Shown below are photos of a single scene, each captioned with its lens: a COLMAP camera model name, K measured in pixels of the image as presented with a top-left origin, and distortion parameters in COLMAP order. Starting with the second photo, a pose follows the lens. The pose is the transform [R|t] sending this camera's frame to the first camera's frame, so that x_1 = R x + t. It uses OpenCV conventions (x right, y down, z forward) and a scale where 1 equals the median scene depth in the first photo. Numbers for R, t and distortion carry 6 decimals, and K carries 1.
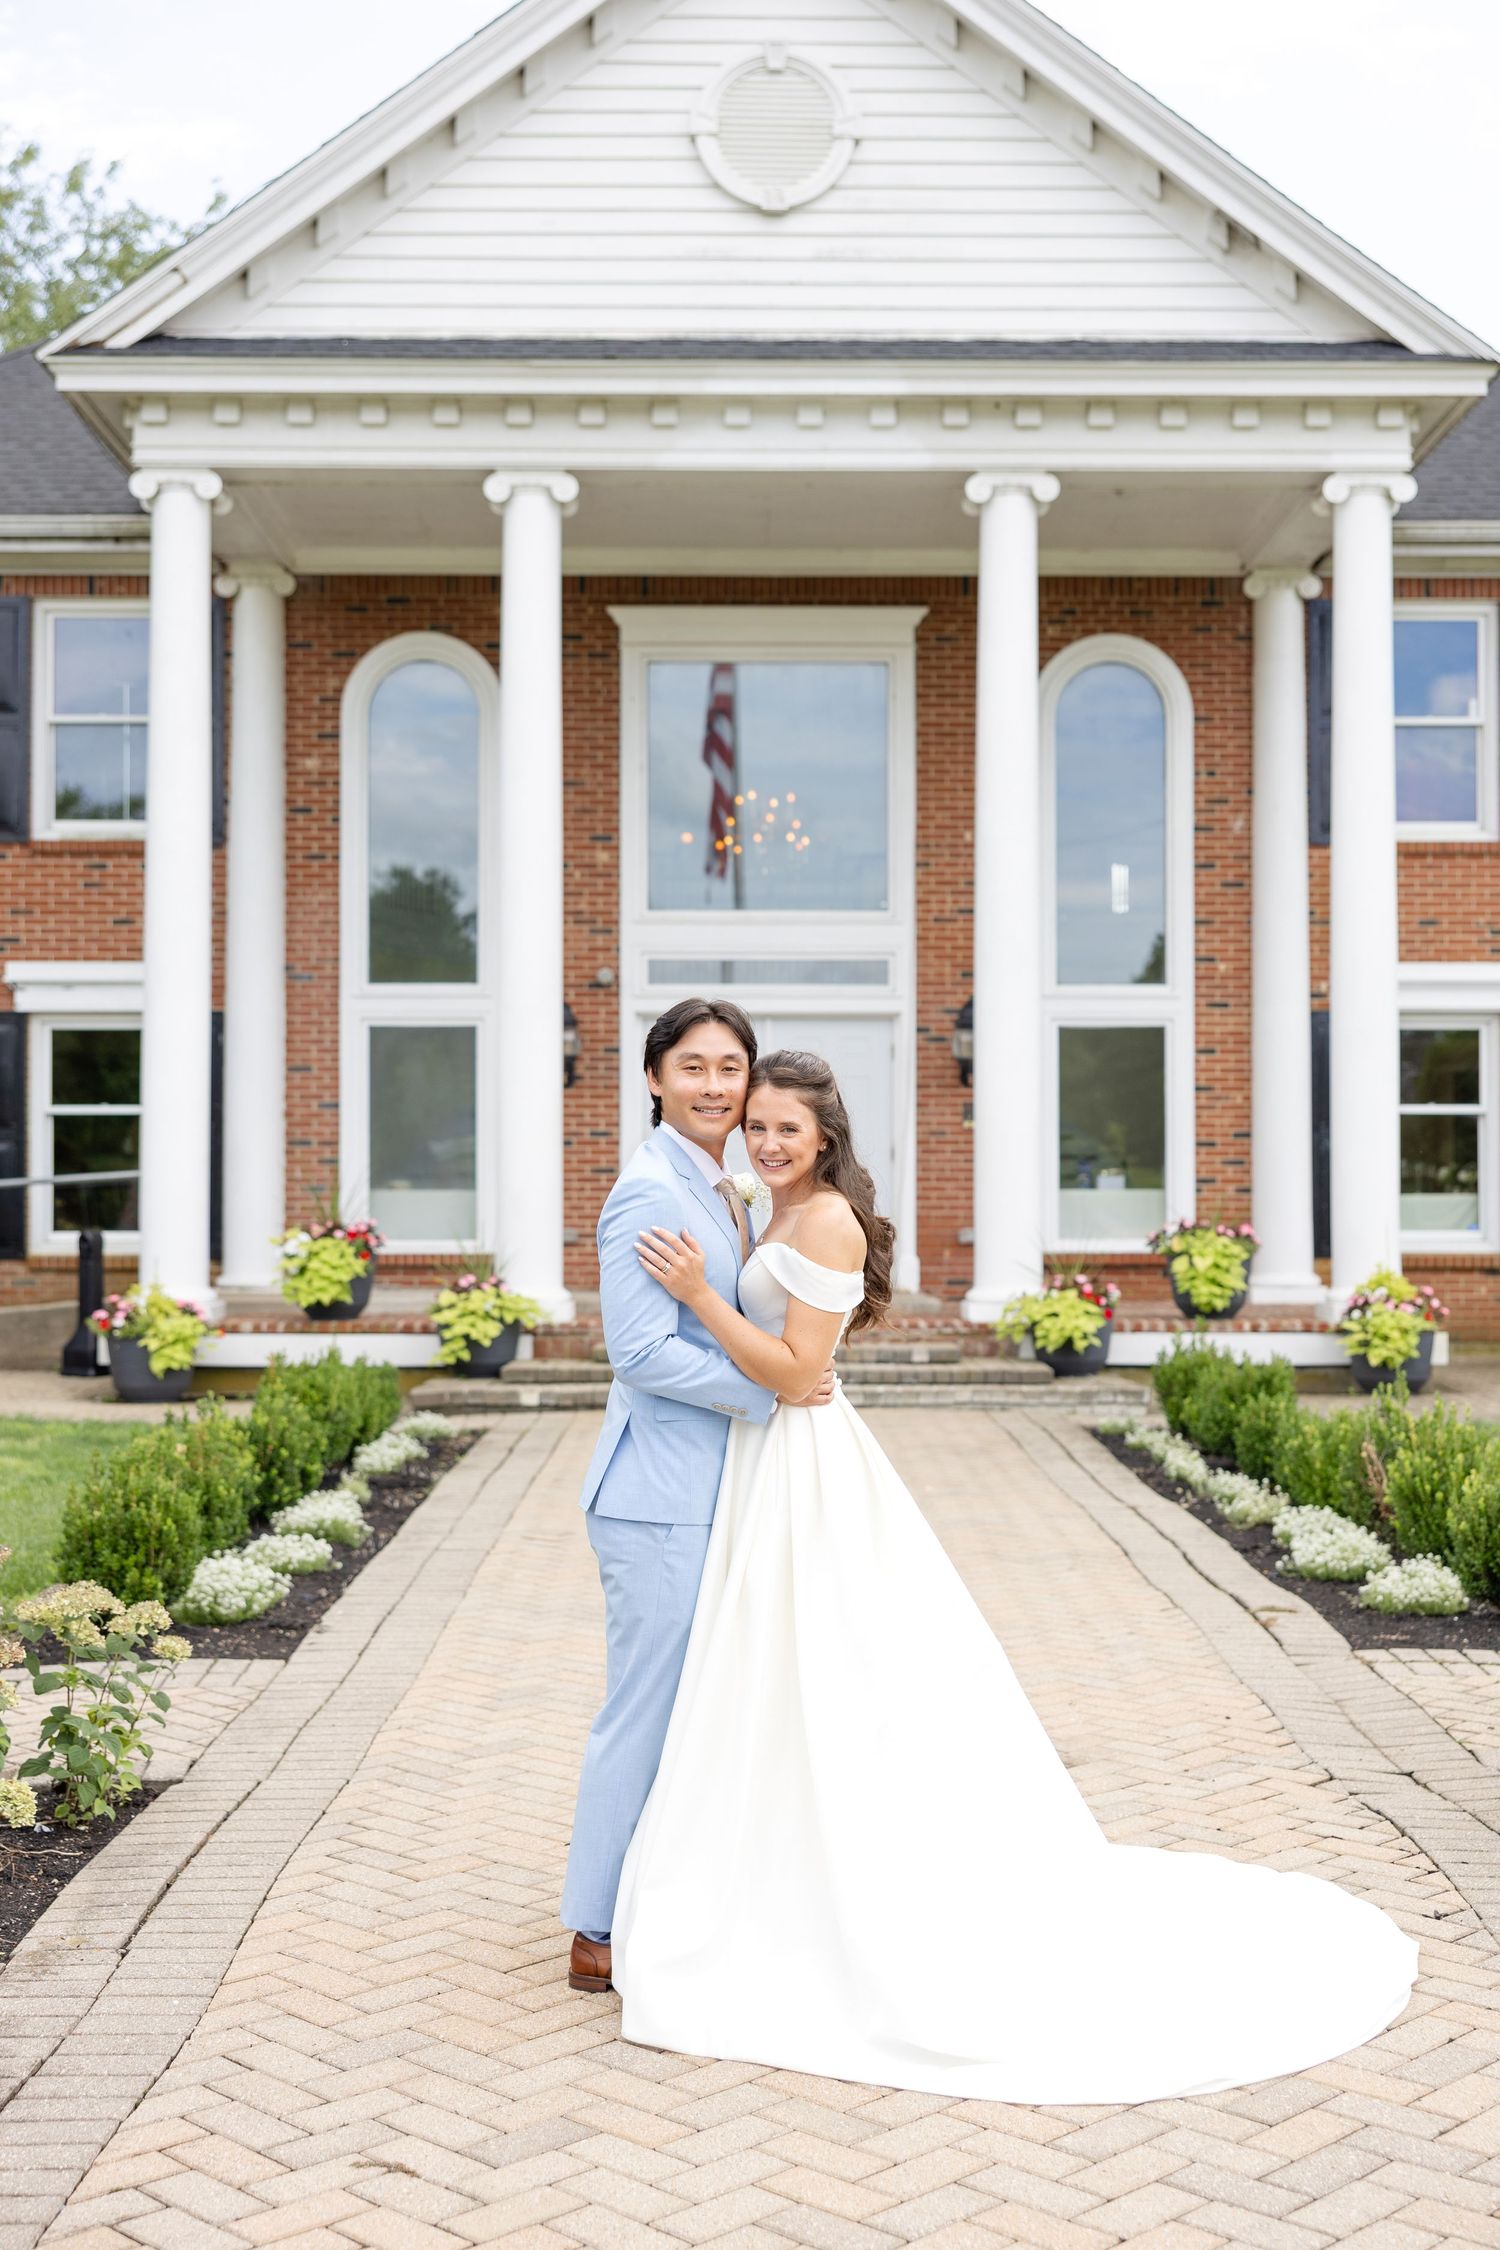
lens RADIAL K [[4534.4, 0, 746.6], [0, 4534.4, 1053.4], [0, 0, 1]] dist [0.010873, -0.032154]
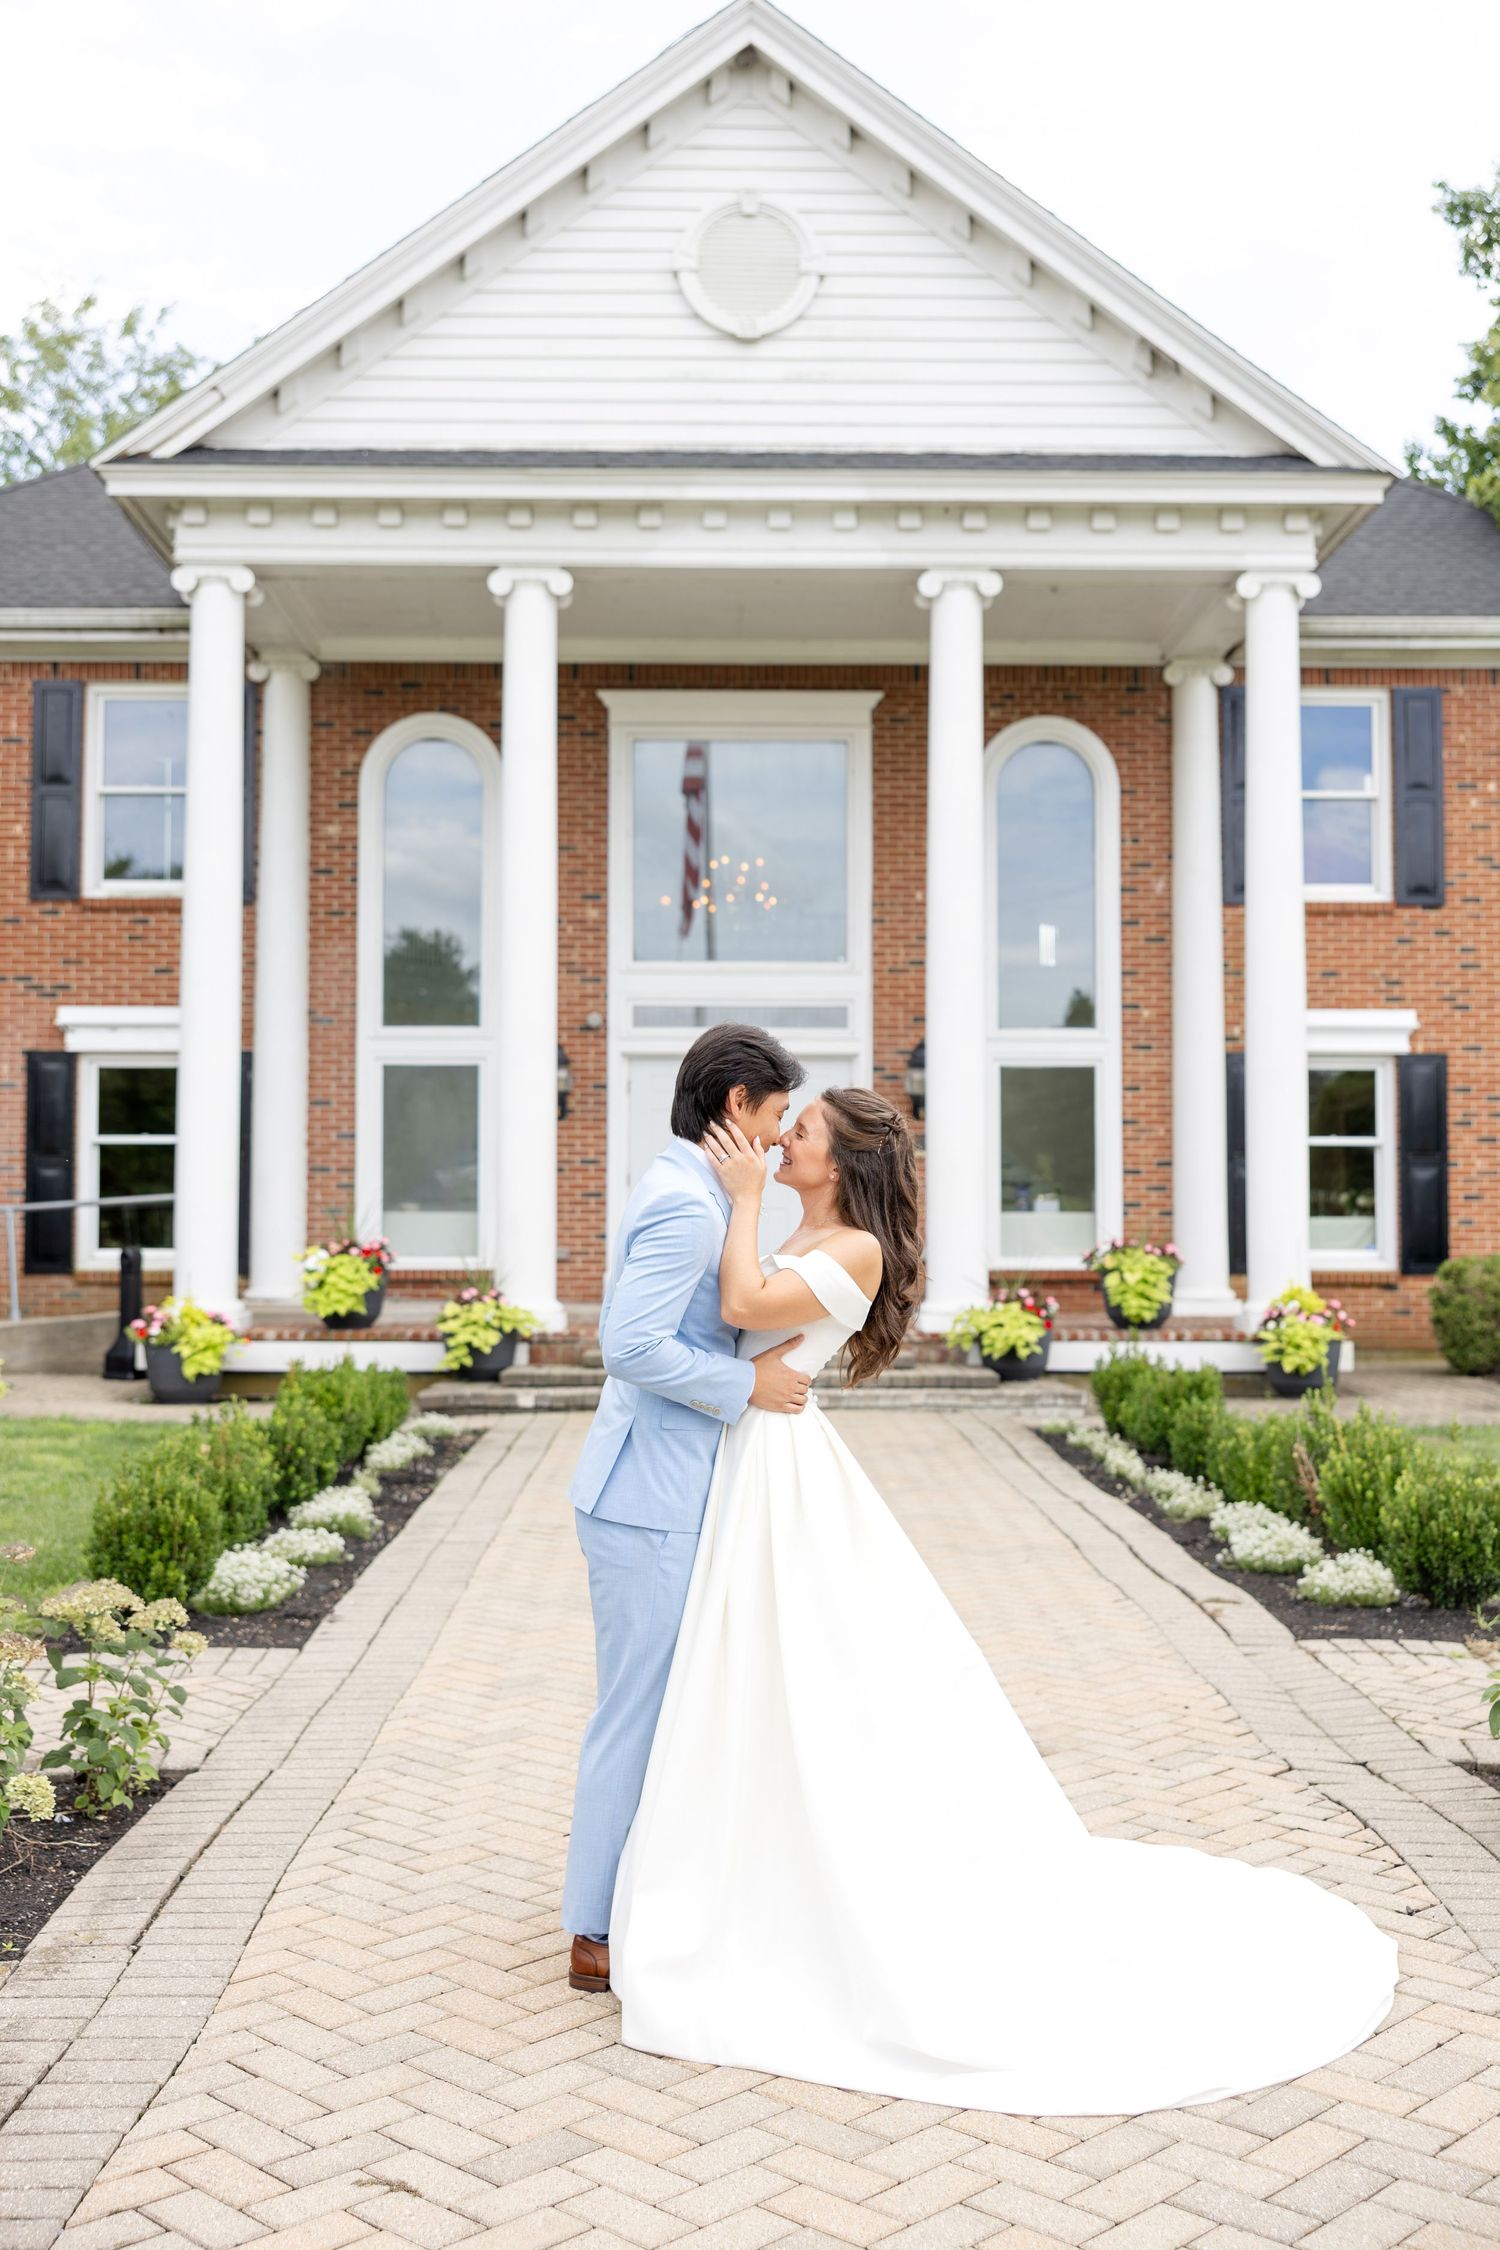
lens RADIAL K [[3966.1, 0, 738.3], [0, 3966.1, 896.4], [0, 0, 1]] dist [-0.009602, 0.147910]
pose [[0.999980, 0.002032, 0.005960, -0.001757], [-0.001732, 0.998752, -0.049924, 0.001290], [-0.006054, 0.049913, 0.998735, 0.024113]]
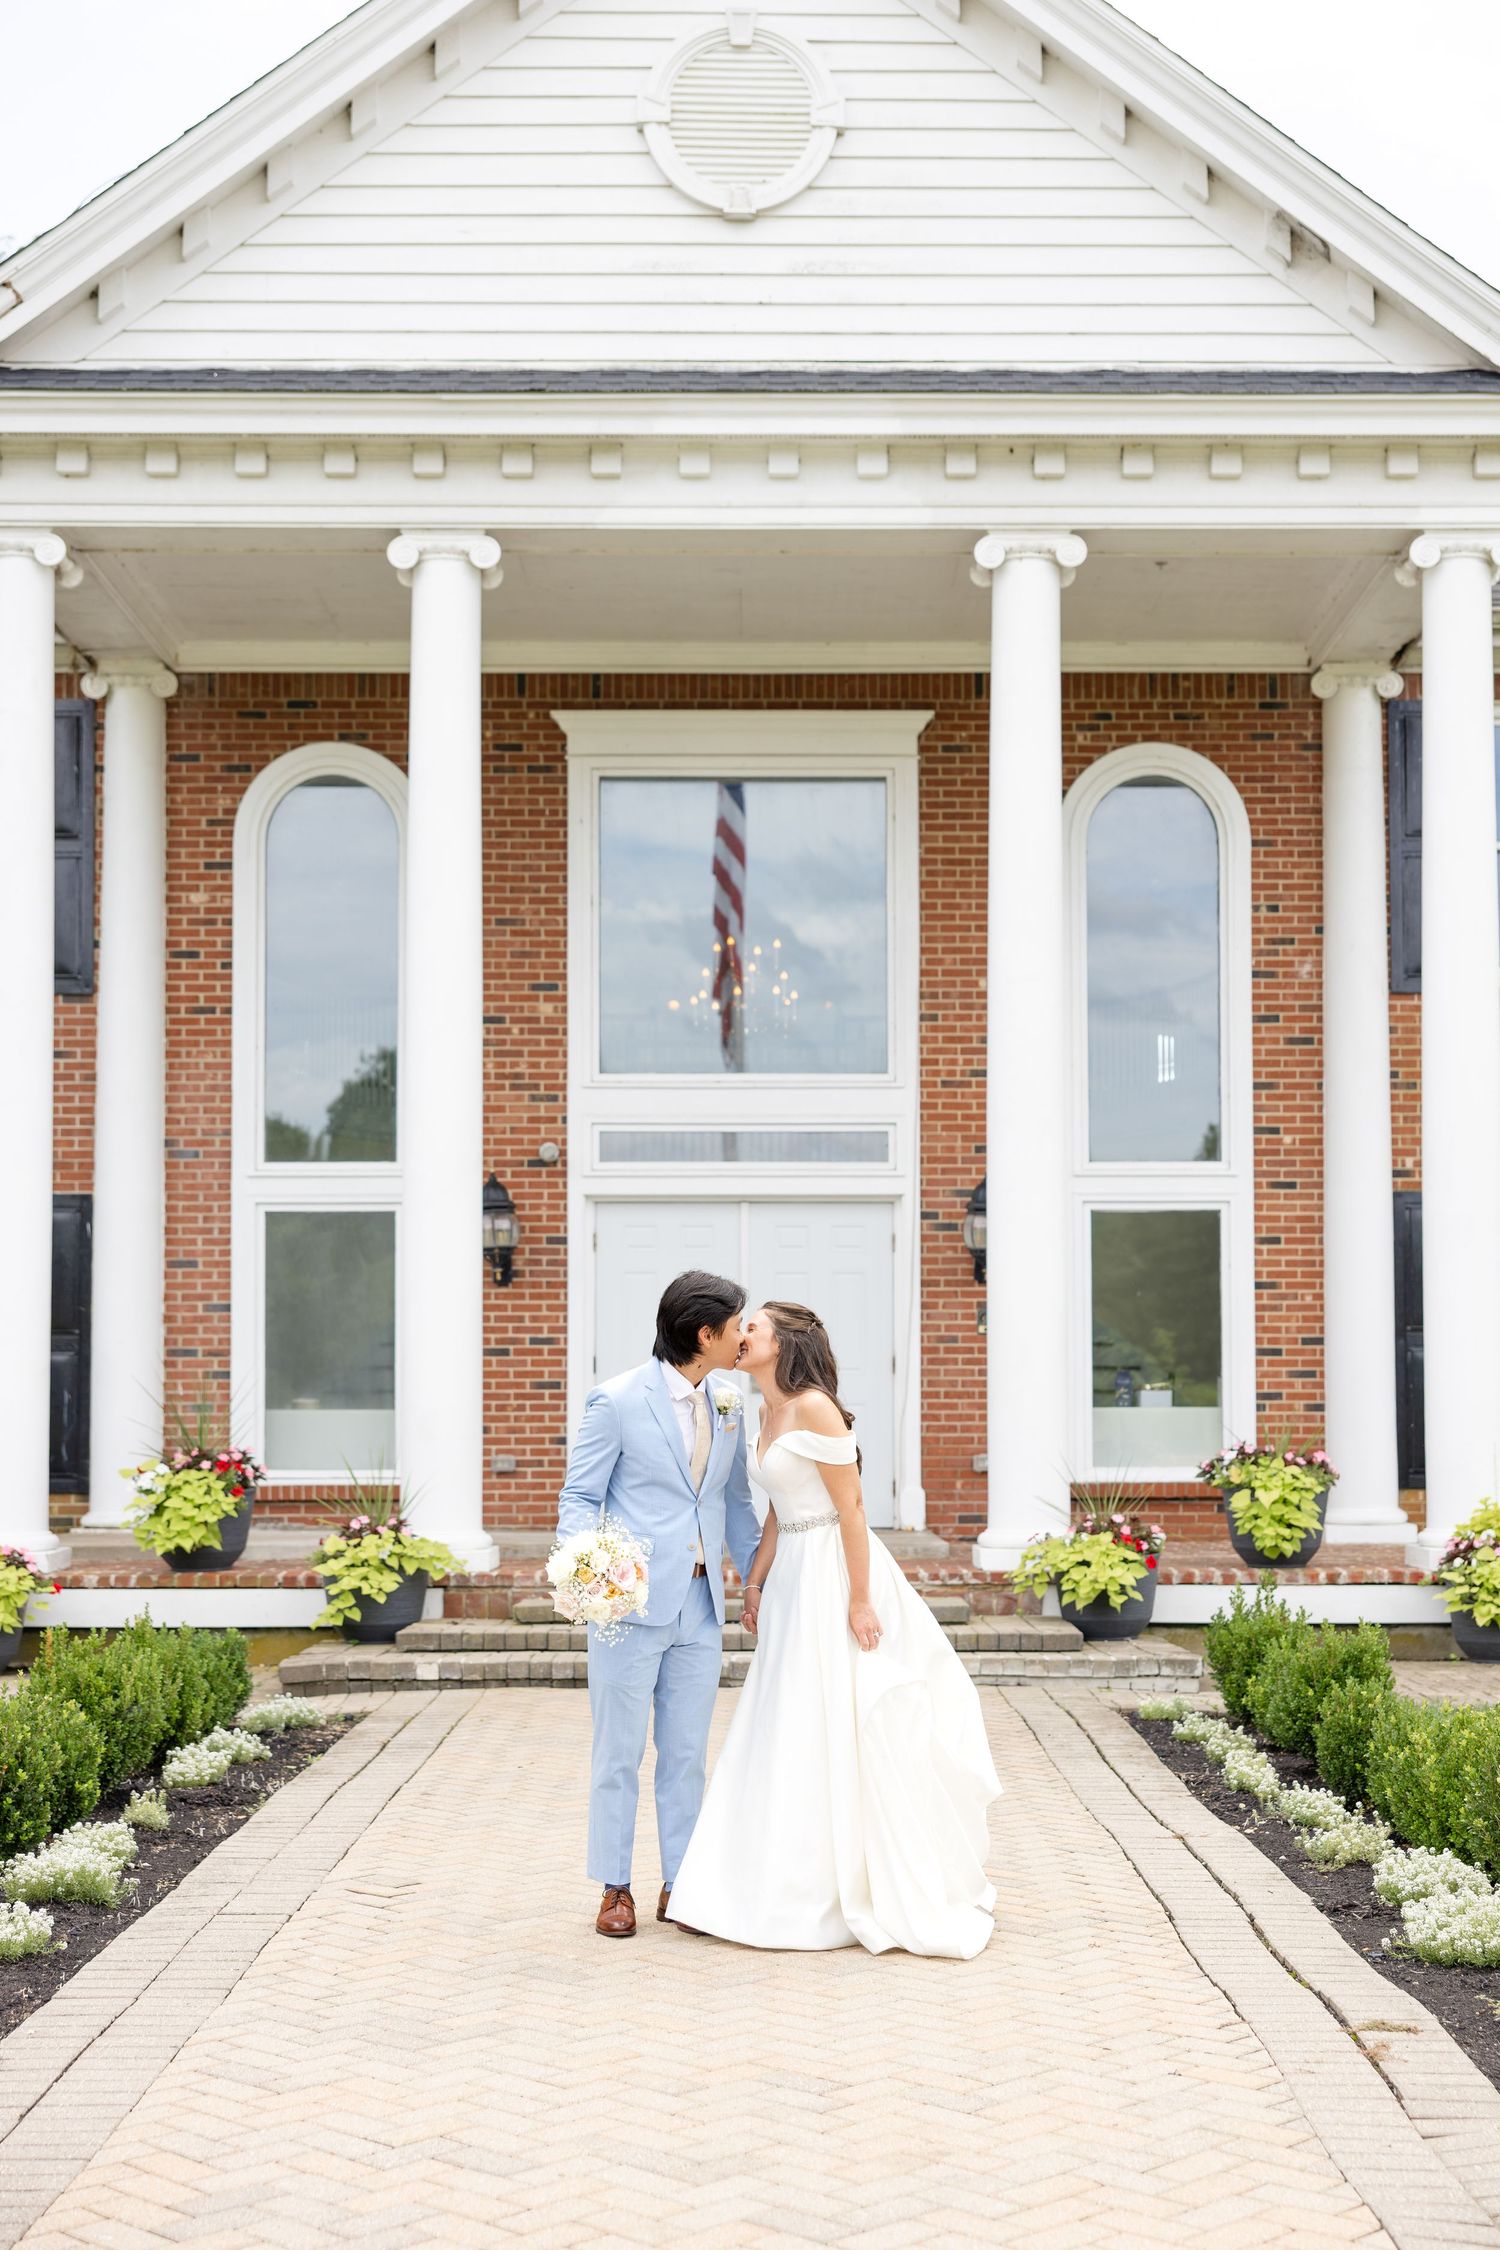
lens RADIAL K [[4811.6, 0, 750.0], [0, 4811.6, 1125.0], [0, 0, 1]] dist [0.046490, -0.085625]
pose [[0.999985, -0.002164, -0.004975, 0.011140], [0.002026, 0.999618, -0.027572, 0.002704], [0.005033, 0.027562, 0.999607, 0.122832]]
